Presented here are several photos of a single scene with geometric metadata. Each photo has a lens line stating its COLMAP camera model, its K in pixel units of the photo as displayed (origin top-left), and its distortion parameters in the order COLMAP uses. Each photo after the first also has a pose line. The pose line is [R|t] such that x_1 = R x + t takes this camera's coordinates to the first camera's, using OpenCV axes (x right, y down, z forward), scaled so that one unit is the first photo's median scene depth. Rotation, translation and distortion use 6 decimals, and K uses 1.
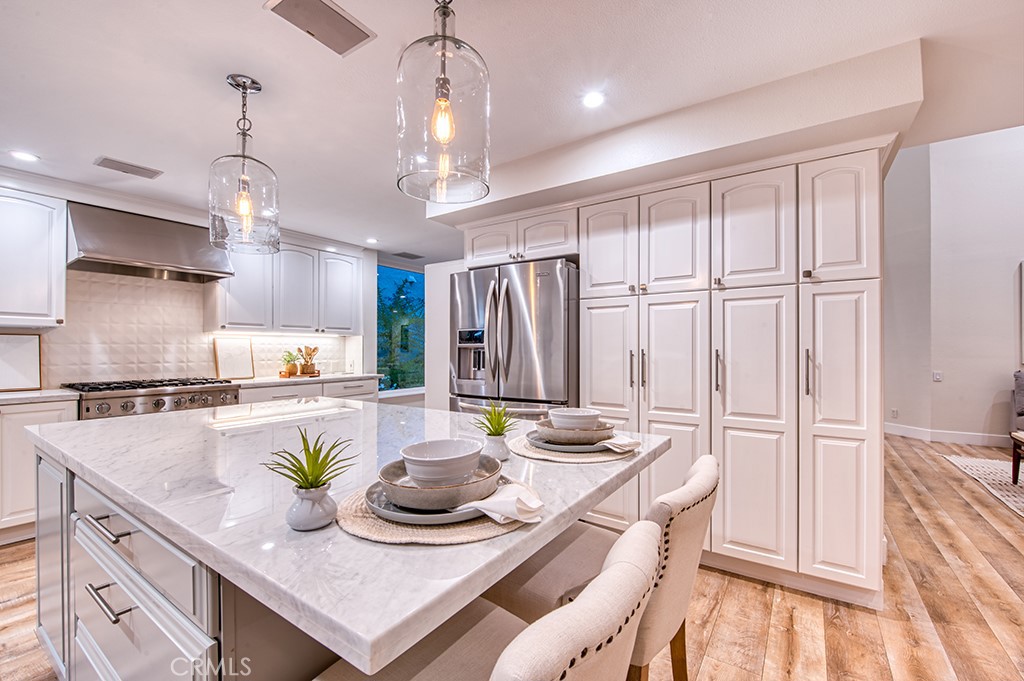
lens RADIAL K [[407.6, 0, 509.9], [0, 407.6, 347.9], [0, 0, 1]] dist [-0.000313, -0.000197]
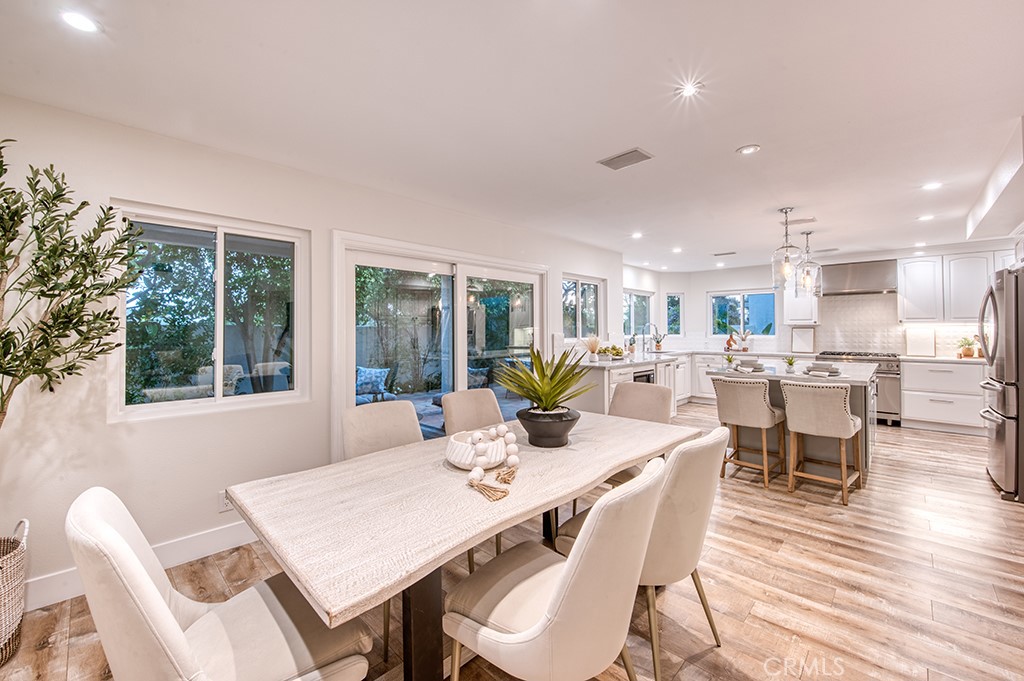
lens RADIAL K [[401.3, 0, 510.0], [0, 401.3, 321.5], [0, 0, 1]] dist [-0.023688, 0.000029]
pose [[-0.186512, -0.020173, -0.982246, 1.226801], [0.002228, 0.999778, -0.020956, -0.026768], [0.982450, -0.006097, -0.186426, -0.214680]]
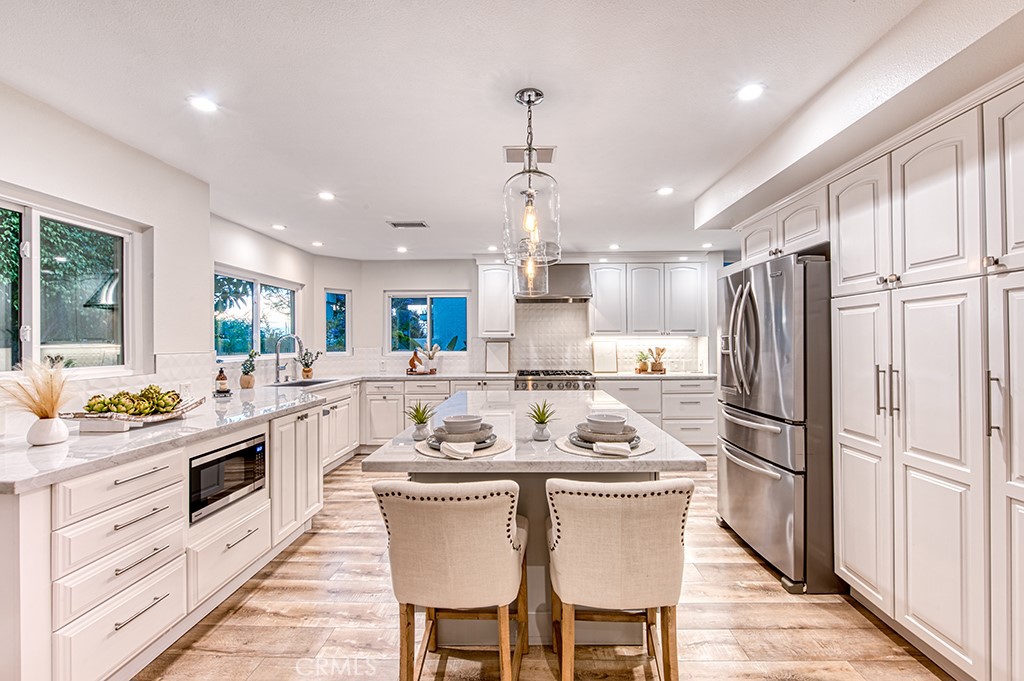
lens RADIAL K [[427.2, 0, 520.5], [0, 427.2, 339.7], [0, 0, 1]] dist [-0.010216, 0.000087]
pose [[0.538364, -0.009125, -0.842663, 0.444971], [0.007674, 0.999953, -0.005926, -0.030231], [0.842678, -0.003276, 0.538408, 0.028504]]
